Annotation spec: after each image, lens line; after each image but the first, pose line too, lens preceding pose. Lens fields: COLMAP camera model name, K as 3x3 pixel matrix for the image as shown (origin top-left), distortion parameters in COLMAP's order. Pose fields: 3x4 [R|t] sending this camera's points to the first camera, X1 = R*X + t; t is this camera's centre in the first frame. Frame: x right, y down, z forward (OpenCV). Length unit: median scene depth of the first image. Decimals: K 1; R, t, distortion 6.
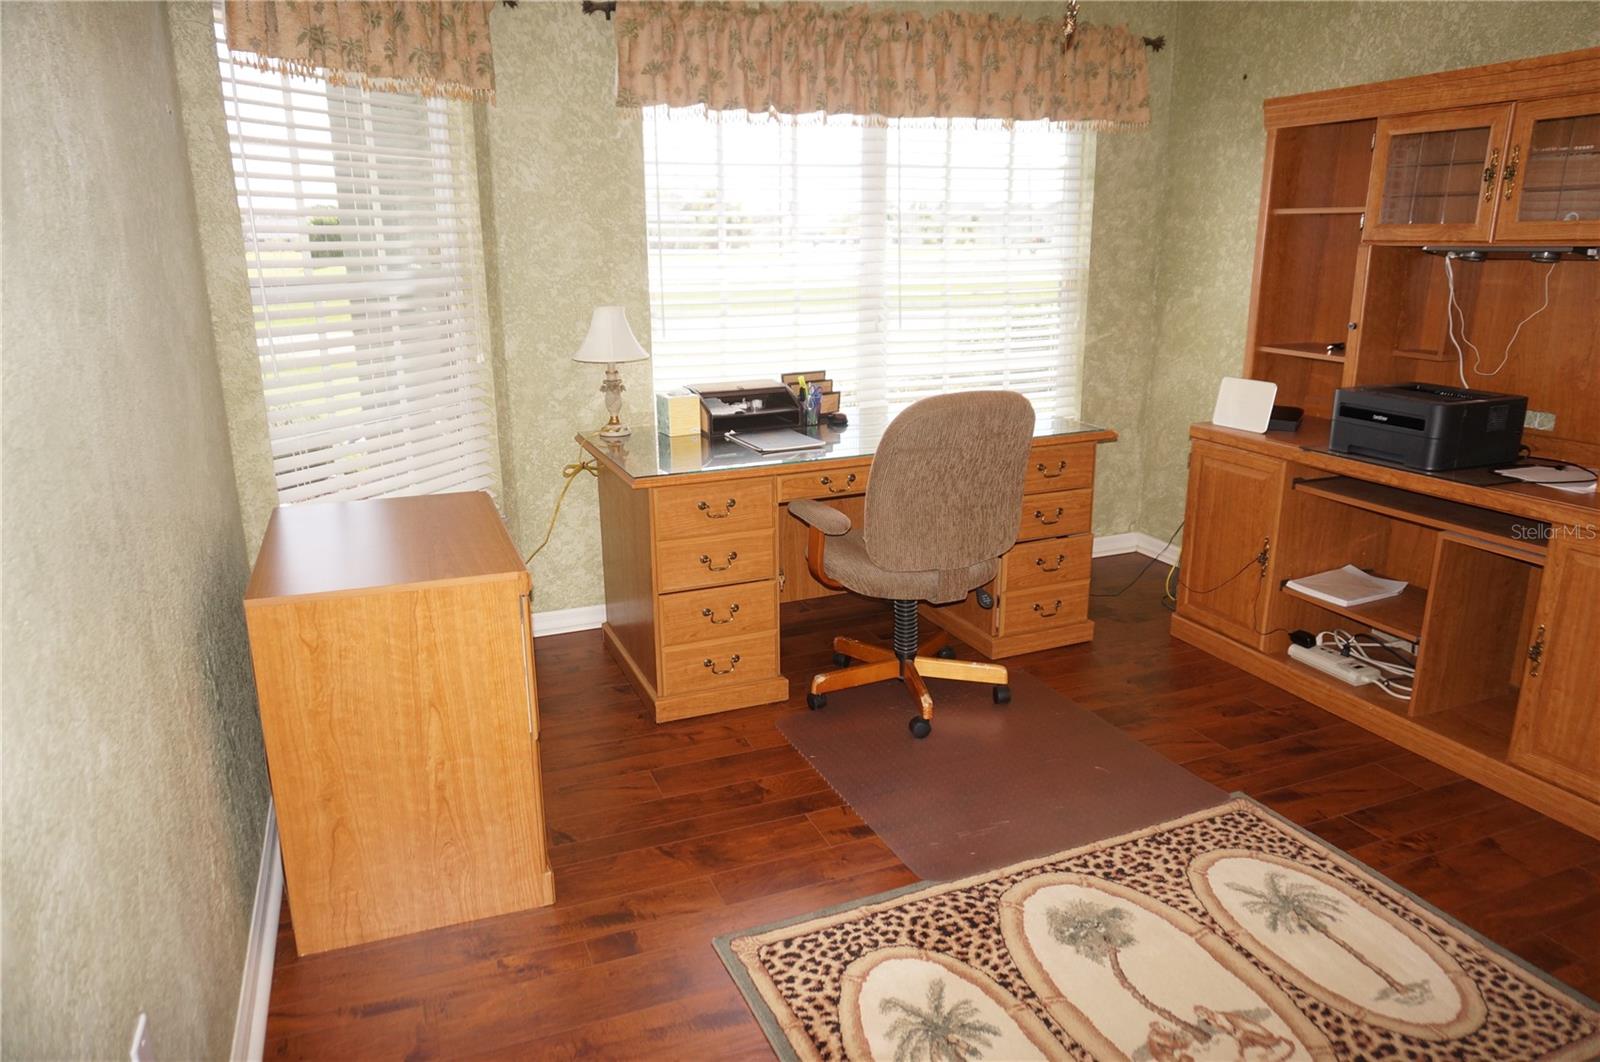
lens RADIAL K [[1061.1, 0, 797.6], [0, 1061.1, 544.4], [0, 0, 1]] dist [-0.056956, 0.035844]
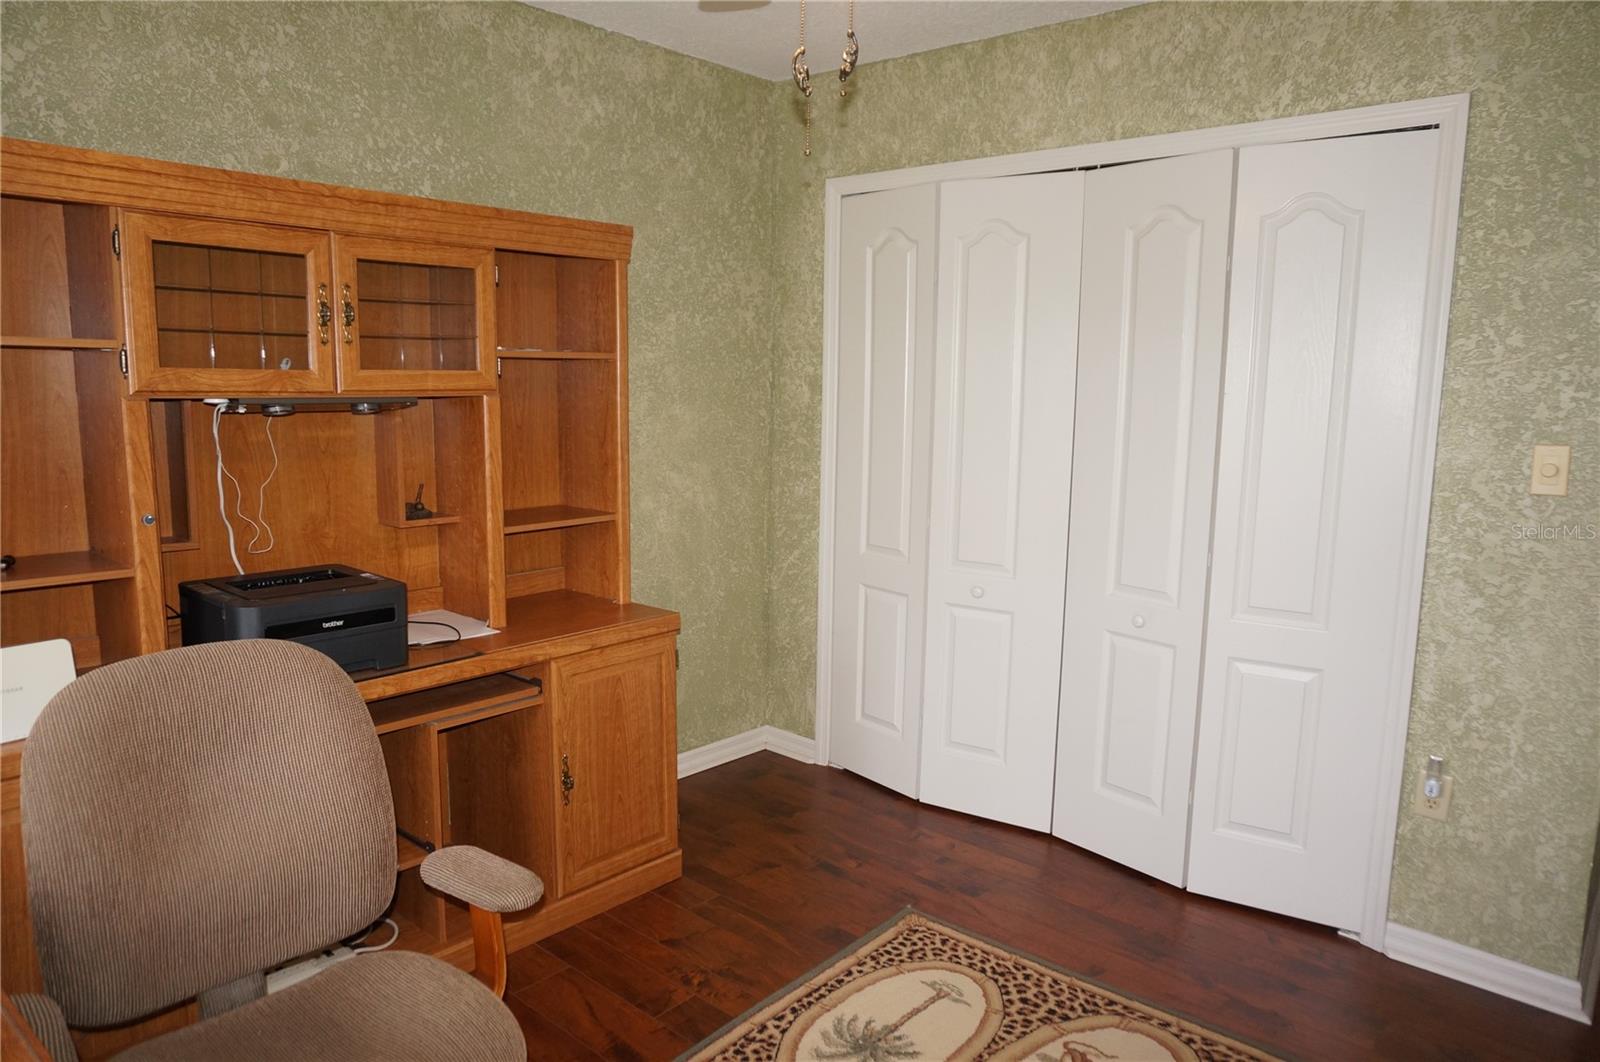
lens RADIAL K [[1061.1, 0, 797.6], [0, 1061.1, 544.4], [0, 0, 1]] dist [-0.056956, 0.035844]
pose [[-0.450274, -0.136697, 0.882365, -0.325268], [0.232217, 0.936278, 0.263551, -0.389669], [-0.862165, 0.323571, -0.389838, 1.305913]]
